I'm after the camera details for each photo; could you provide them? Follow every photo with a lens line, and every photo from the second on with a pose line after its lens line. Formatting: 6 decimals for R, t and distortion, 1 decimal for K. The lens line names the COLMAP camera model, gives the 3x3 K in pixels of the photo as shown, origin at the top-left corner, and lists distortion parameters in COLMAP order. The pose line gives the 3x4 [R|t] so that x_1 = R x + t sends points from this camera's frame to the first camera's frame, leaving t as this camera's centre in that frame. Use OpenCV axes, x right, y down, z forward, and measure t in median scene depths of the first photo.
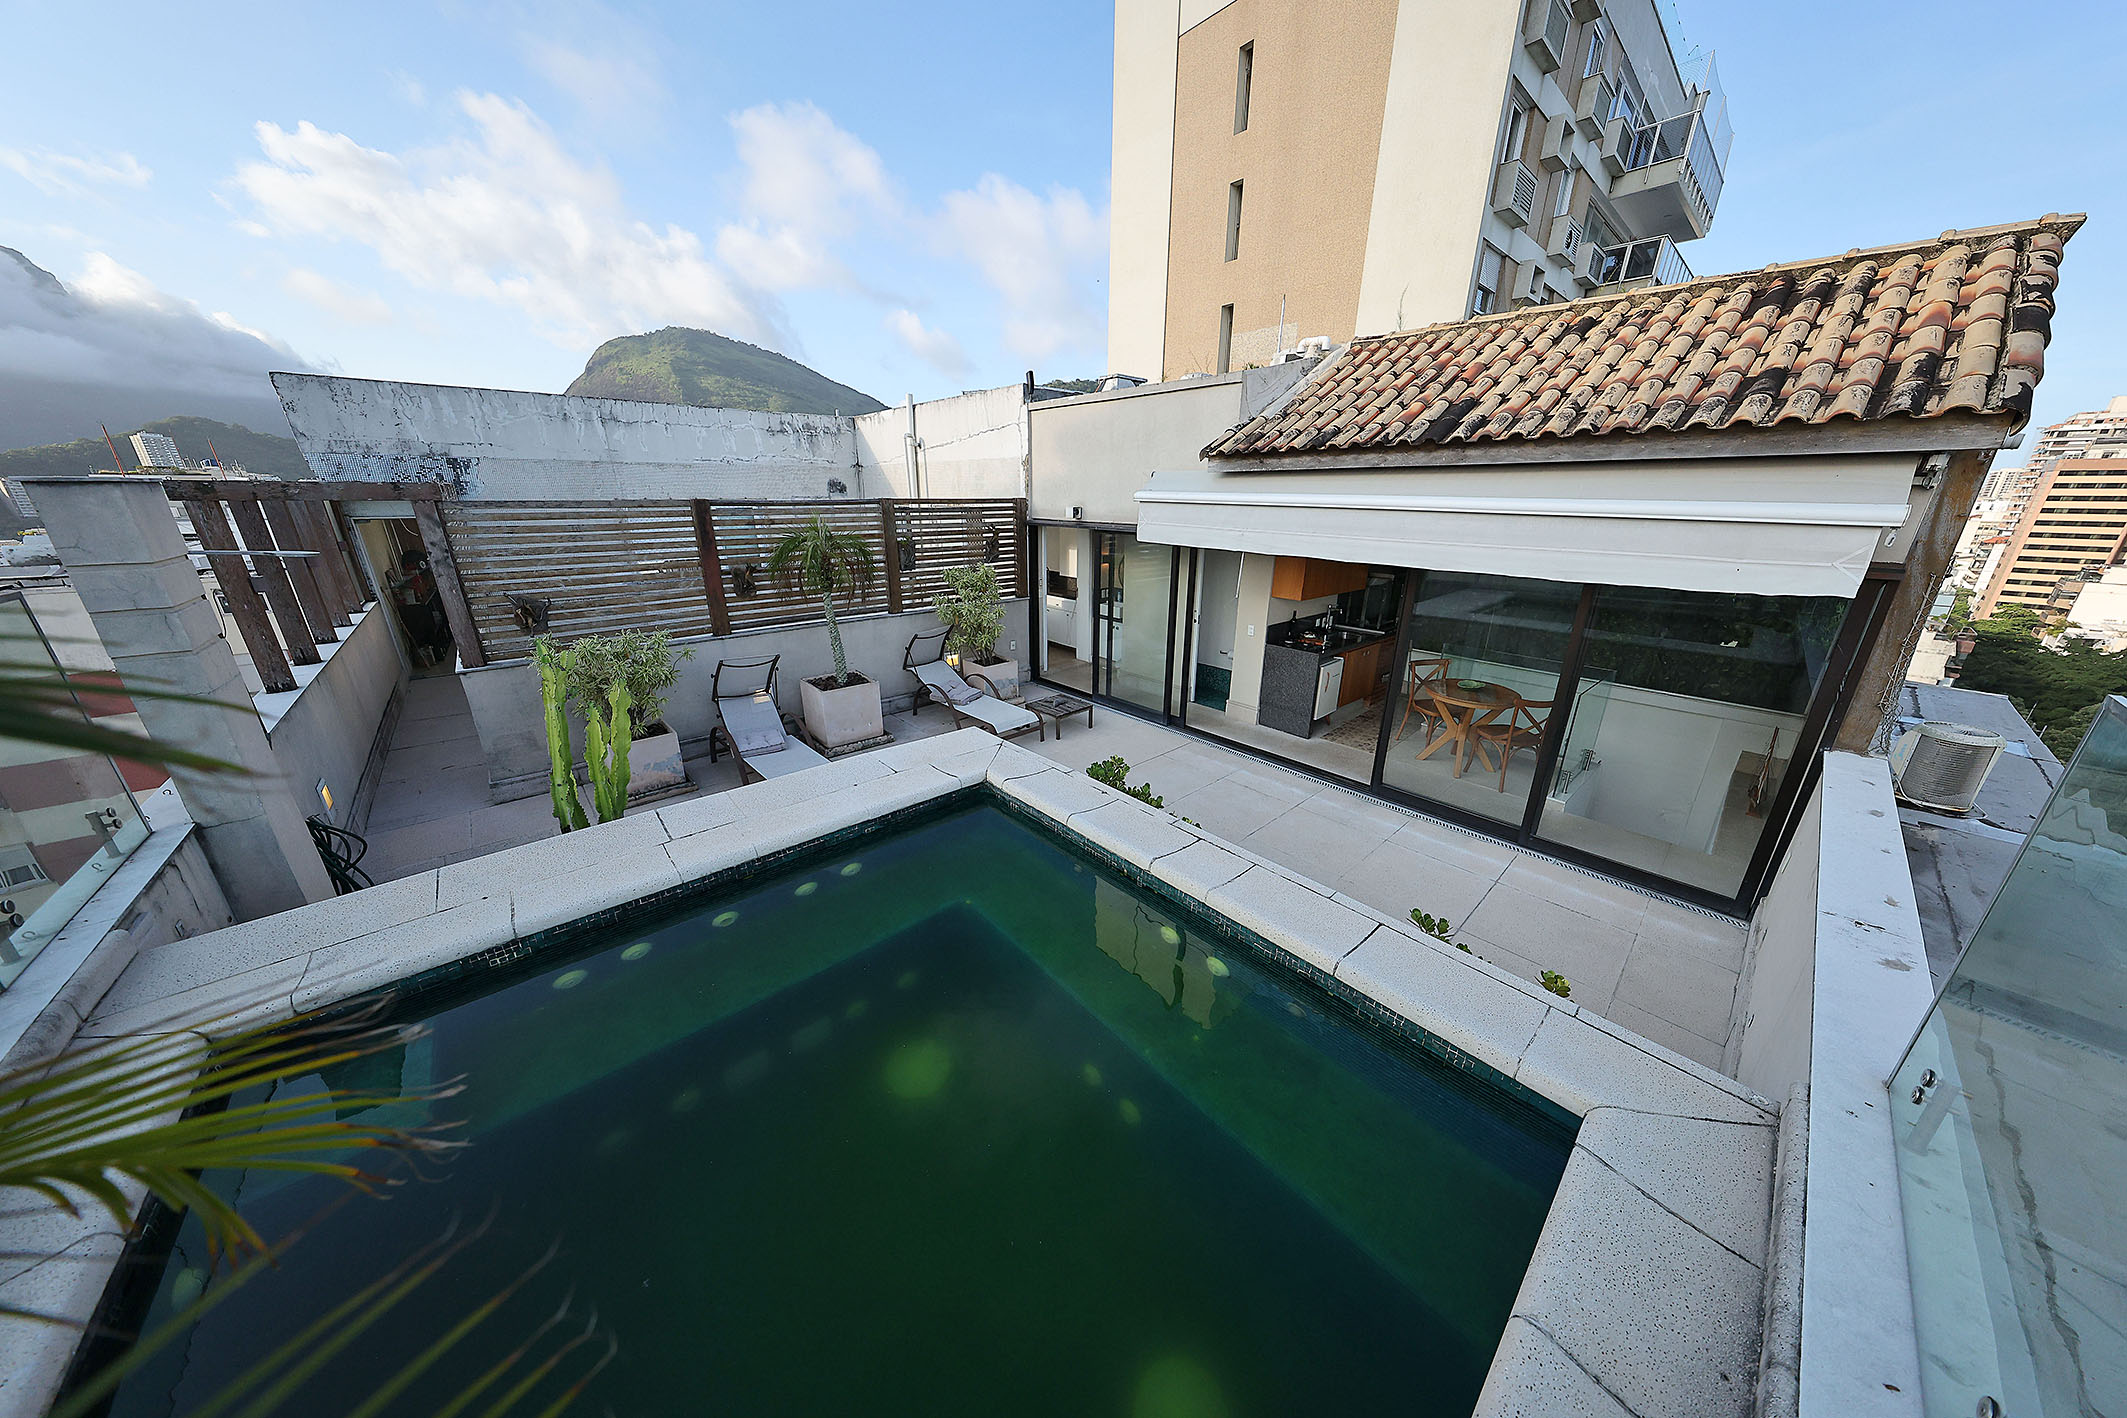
lens RADIAL K [[622.1, 0, 1063.5], [0, 622.1, 709.0], [0, 0, 1]] dist [0.000193, 0.000003]
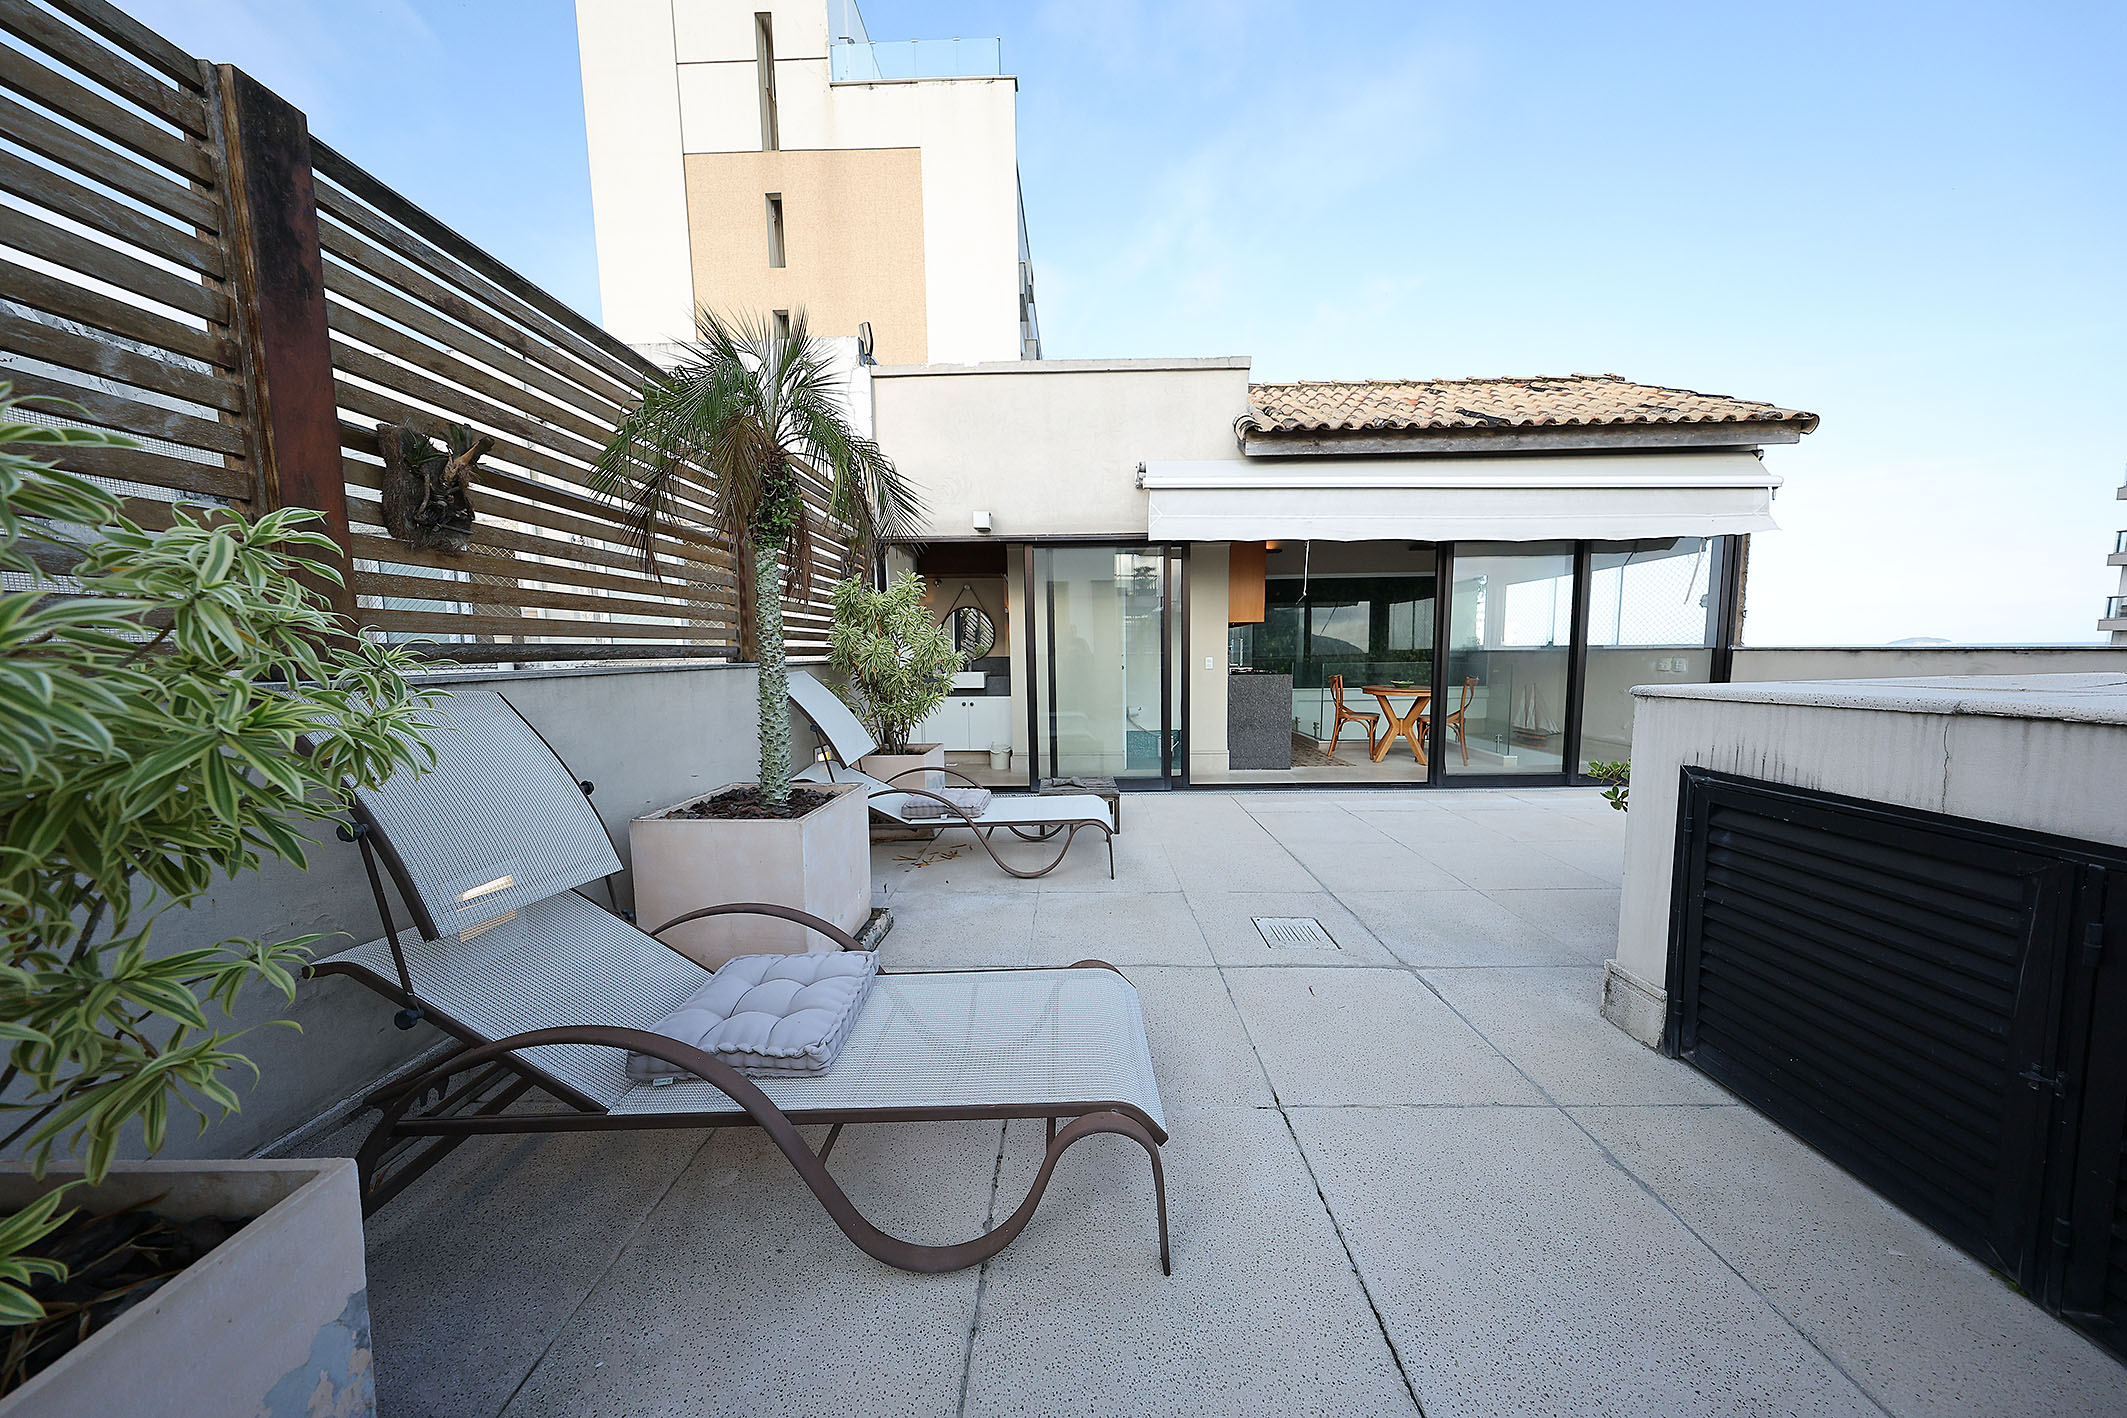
lens RADIAL K [[622.1, 0, 1063.5], [0, 622.1, 709.0], [0, 0, 1]] dist [0.000193, 0.000003]
pose [[0.682475, -0.082064, 0.726287, -0.529763], [0.261860, 0.955169, -0.138138, 0.001488], [-0.682391, 0.284462, 0.673368, 0.643124]]
